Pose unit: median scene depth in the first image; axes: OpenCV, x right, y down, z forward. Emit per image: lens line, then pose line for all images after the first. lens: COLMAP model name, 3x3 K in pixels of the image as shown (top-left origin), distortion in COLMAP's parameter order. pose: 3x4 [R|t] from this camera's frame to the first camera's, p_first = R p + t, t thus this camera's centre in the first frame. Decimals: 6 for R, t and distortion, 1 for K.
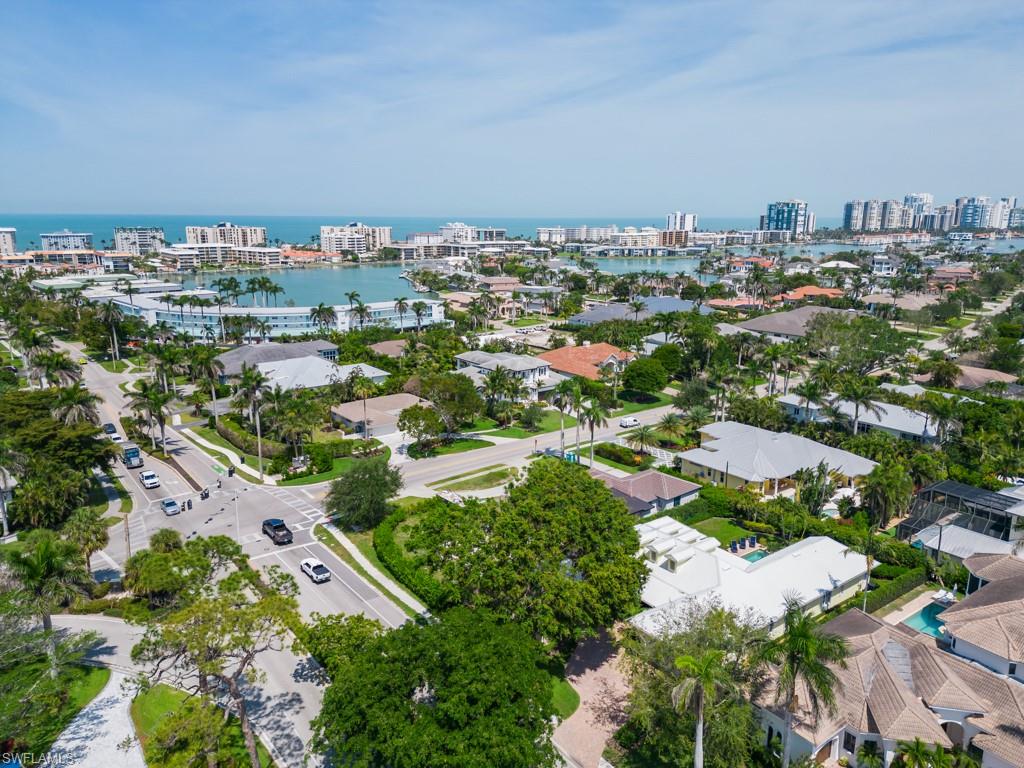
lens RADIAL K [[715.6, 0, 521.6], [0, 715.6, 381.0], [0, 0, 1]] dist [0.051756, -0.045763]
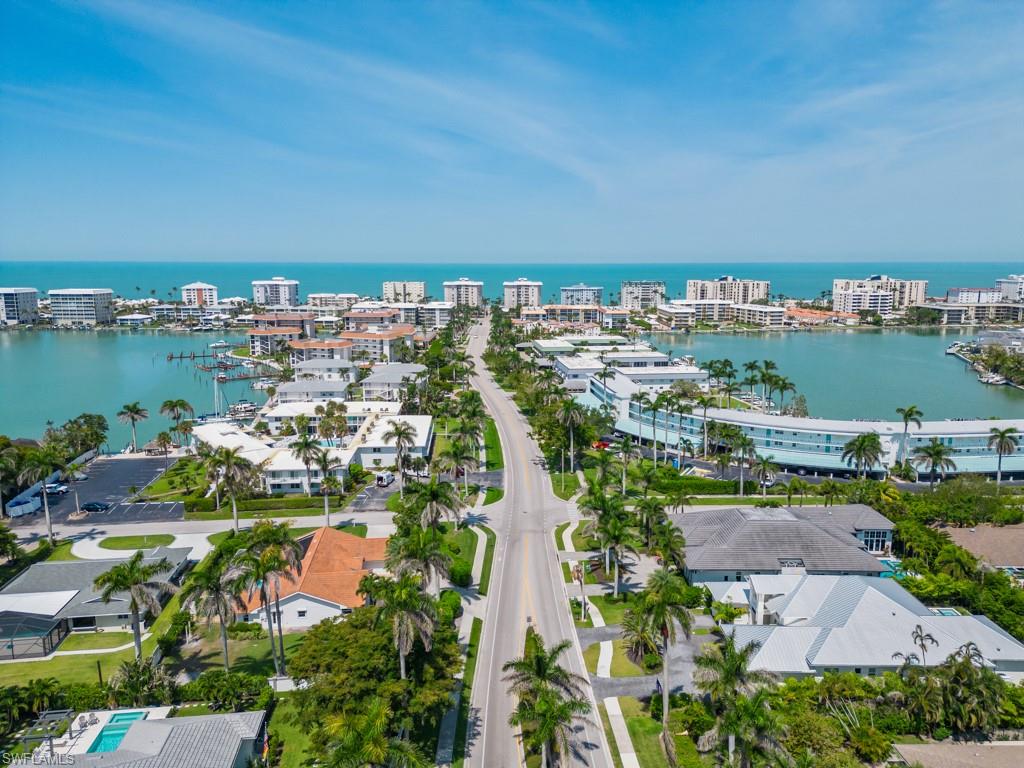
lens RADIAL K [[715.6, 0, 503.8], [0, 715.6, 385.4], [0, 0, 1]] dist [0.051756, -0.045763]
pose [[0.778805, 0.102862, -0.618775, -0.052168], [-0.137371, 0.990485, -0.008246, -0.037719], [0.612040, 0.091424, 0.785525, 0.120854]]
